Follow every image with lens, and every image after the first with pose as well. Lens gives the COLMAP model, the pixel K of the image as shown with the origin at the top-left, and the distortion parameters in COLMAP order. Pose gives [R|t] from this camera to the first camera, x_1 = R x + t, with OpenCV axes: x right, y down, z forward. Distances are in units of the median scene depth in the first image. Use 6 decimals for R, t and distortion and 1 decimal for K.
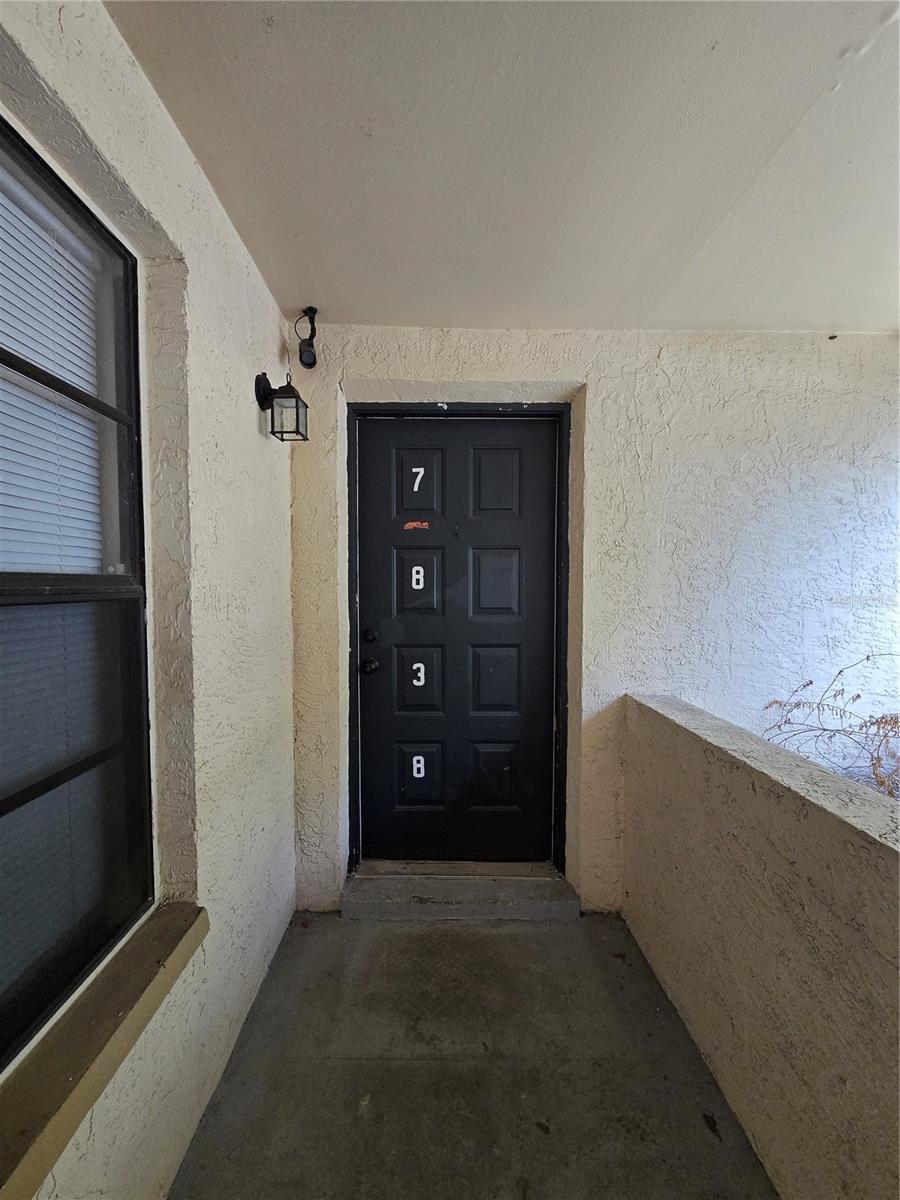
lens RADIAL K [[488.6, 0, 436.9], [0, 488.6, 601.9], [0, 0, 1]] dist [-0.003203, 0.001948]
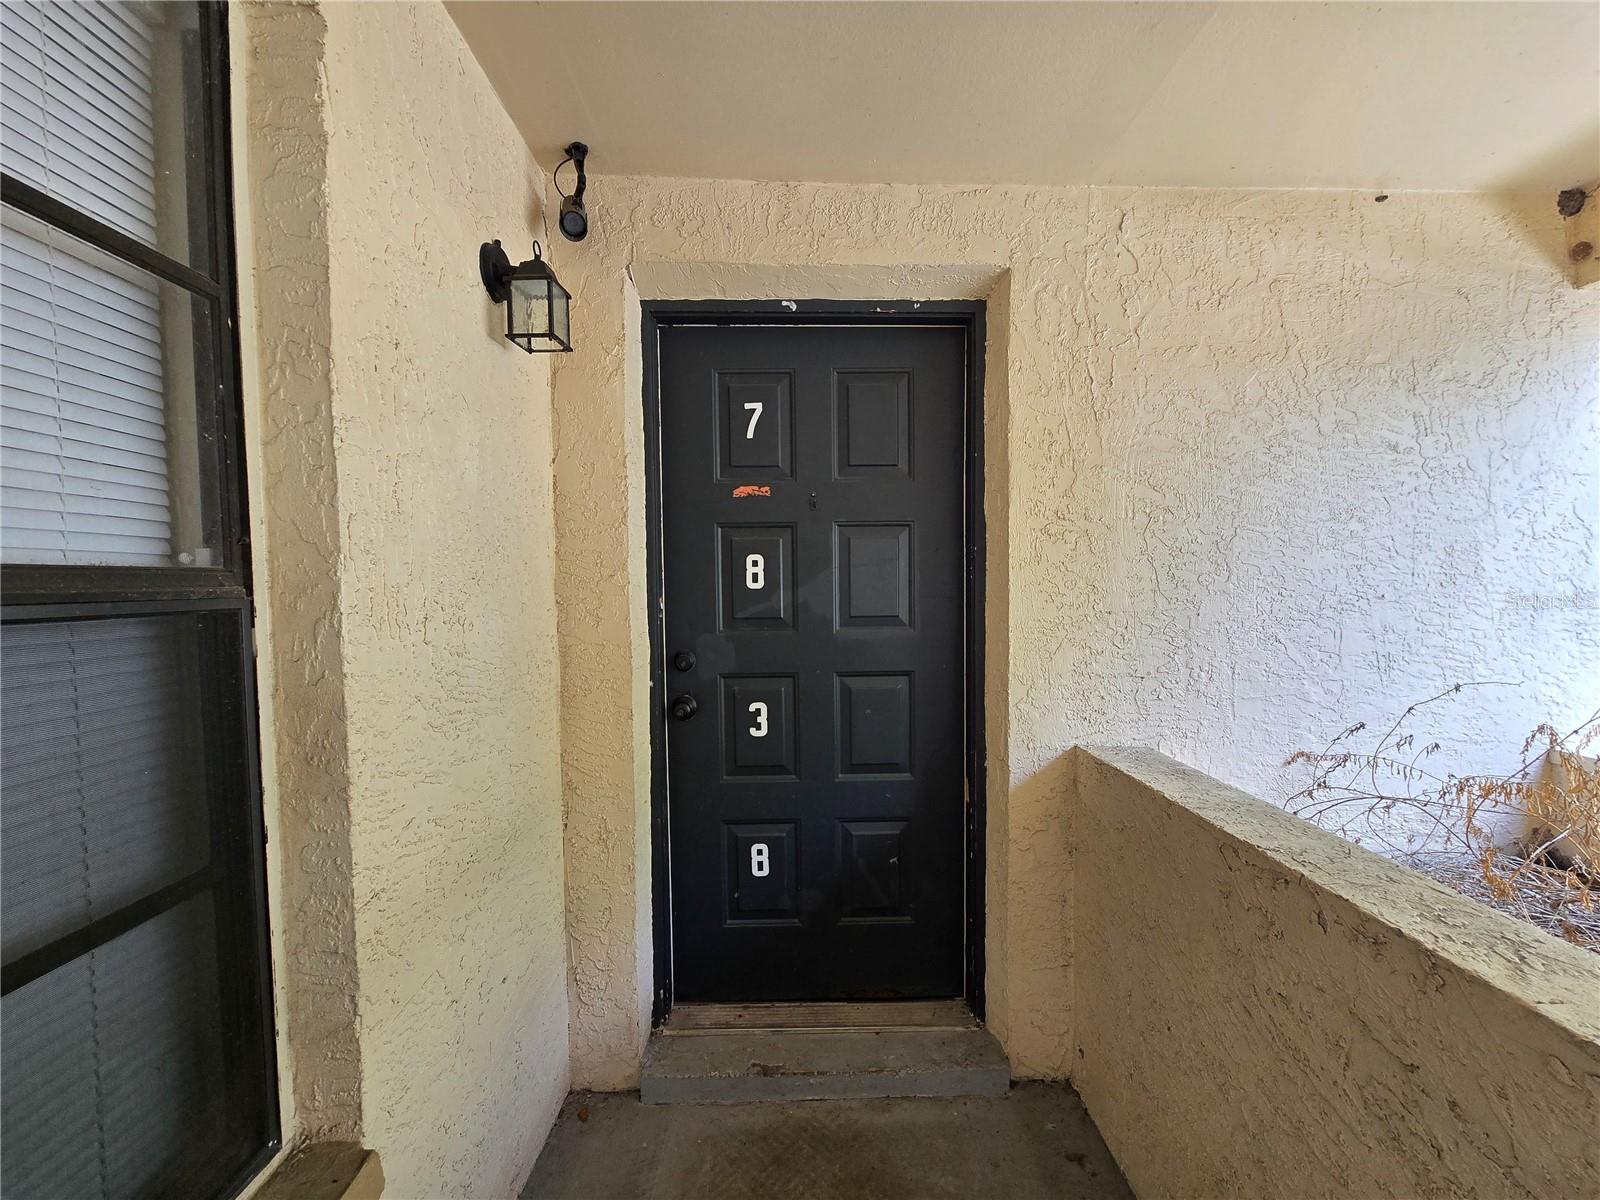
lens RADIAL K [[651.4, 0, 808.9], [0, 651.4, 606.7], [0, 0, 1]] dist [-0.003203, 0.001948]
pose [[0.999637, -0.012232, 0.024022, 0.012861], [0.012224, 0.999925, 0.000491, -0.002032], [-0.024026, -0.000197, 0.999711, 0.142689]]
